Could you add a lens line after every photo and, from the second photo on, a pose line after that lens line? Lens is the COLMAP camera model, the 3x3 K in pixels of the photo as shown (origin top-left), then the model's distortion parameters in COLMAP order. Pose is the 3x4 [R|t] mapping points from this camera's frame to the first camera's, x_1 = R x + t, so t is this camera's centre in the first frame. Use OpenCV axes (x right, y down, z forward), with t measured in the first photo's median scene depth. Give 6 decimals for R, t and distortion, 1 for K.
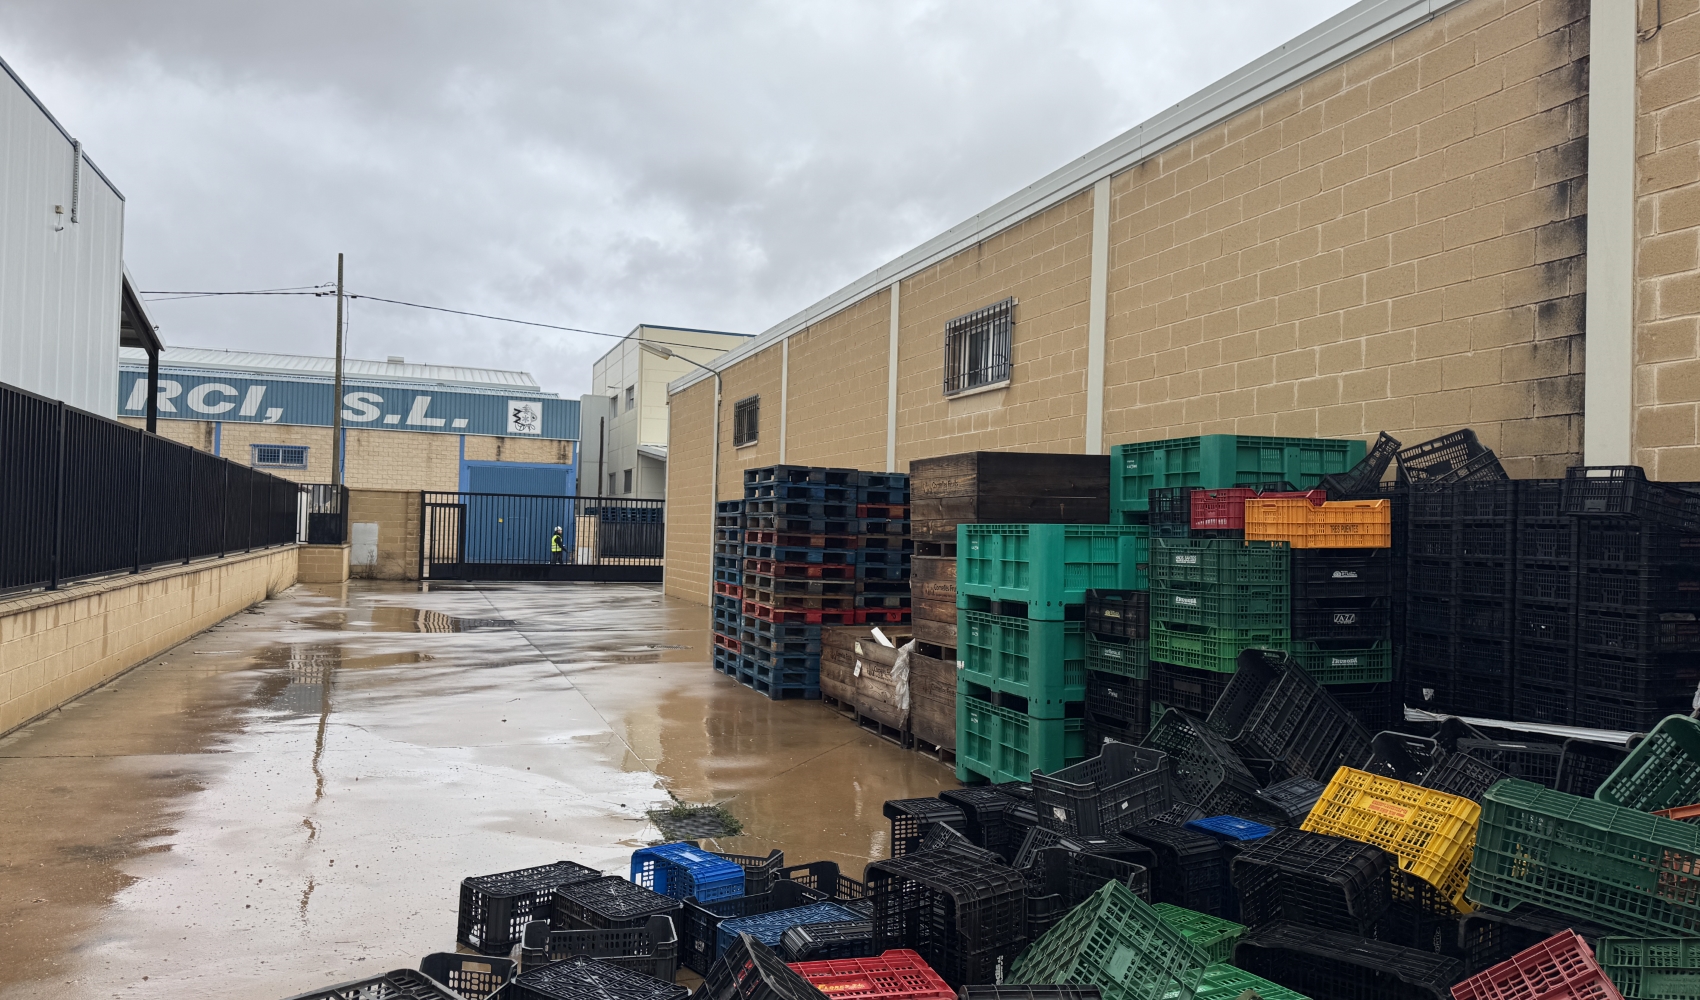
lens RADIAL K [[1186.2, 0, 852.0], [0, 1186.2, 510.9], [0, 0, 1]] dist [0.126468, -0.193501]
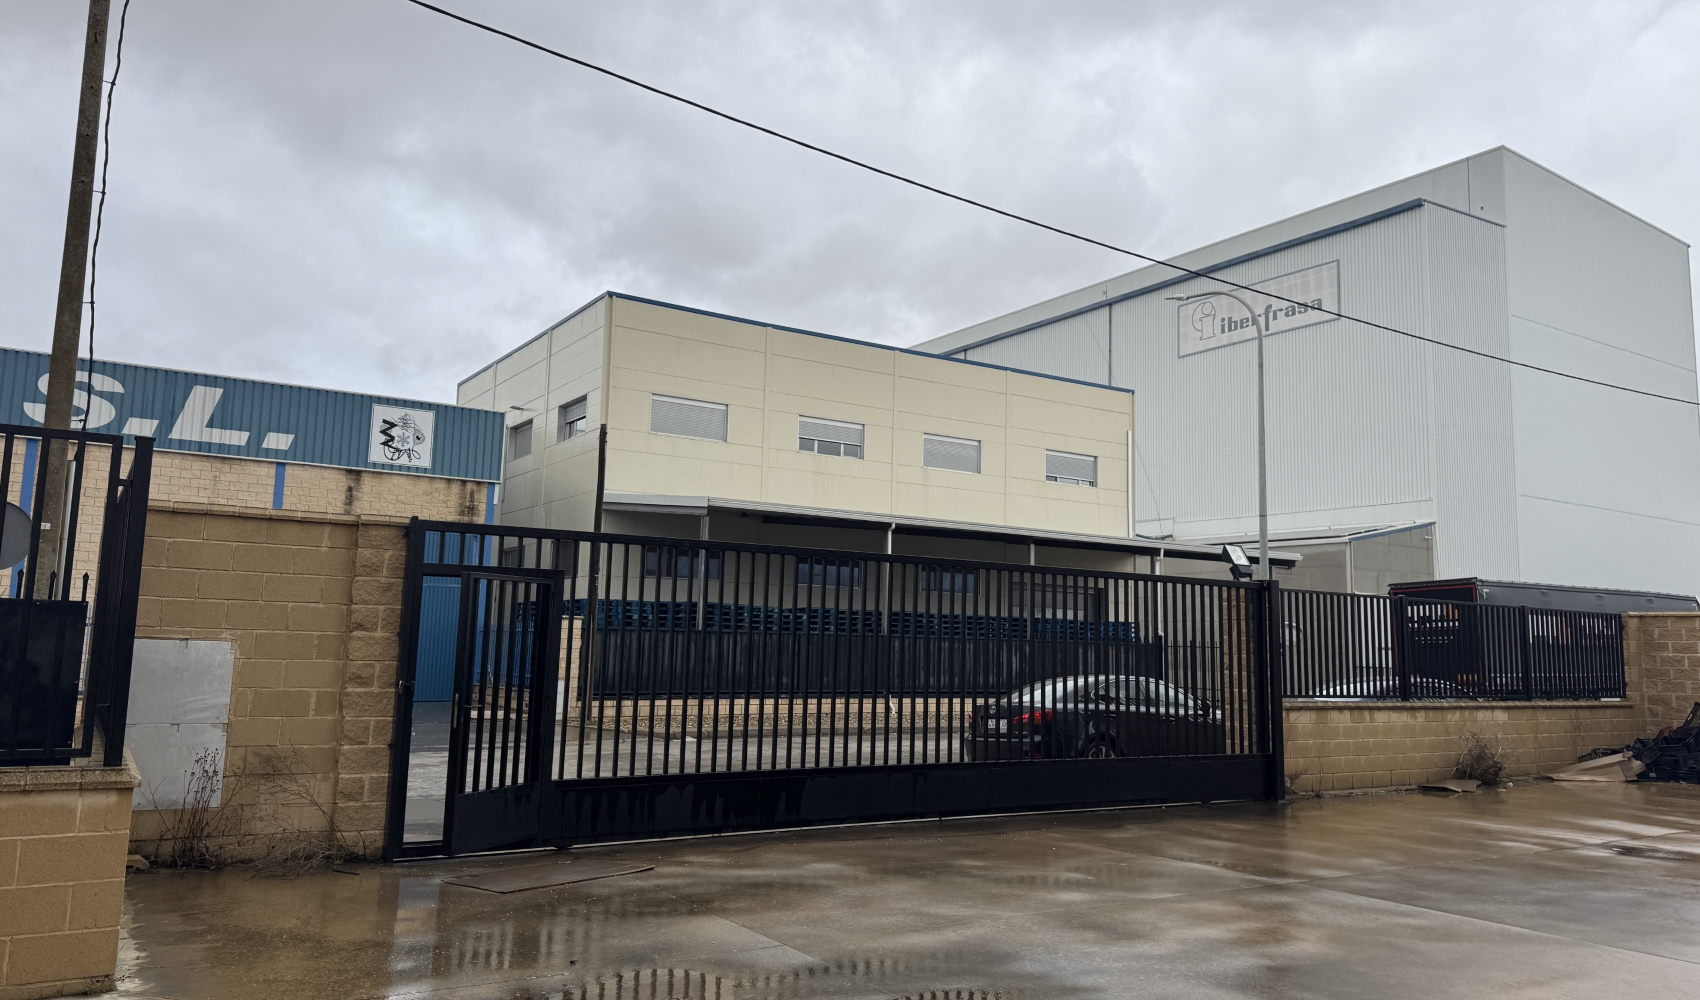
lens RADIAL K [[1186.2, 0, 852.0], [0, 1186.2, 510.9], [0, 0, 1]] dist [0.126468, -0.193501]
pose [[0.977228, 0.022577, 0.210986, -0.191250], [-0.004405, 0.996268, -0.086202, 0.002677], [-0.212145, 0.083310, 0.973681, 0.429267]]
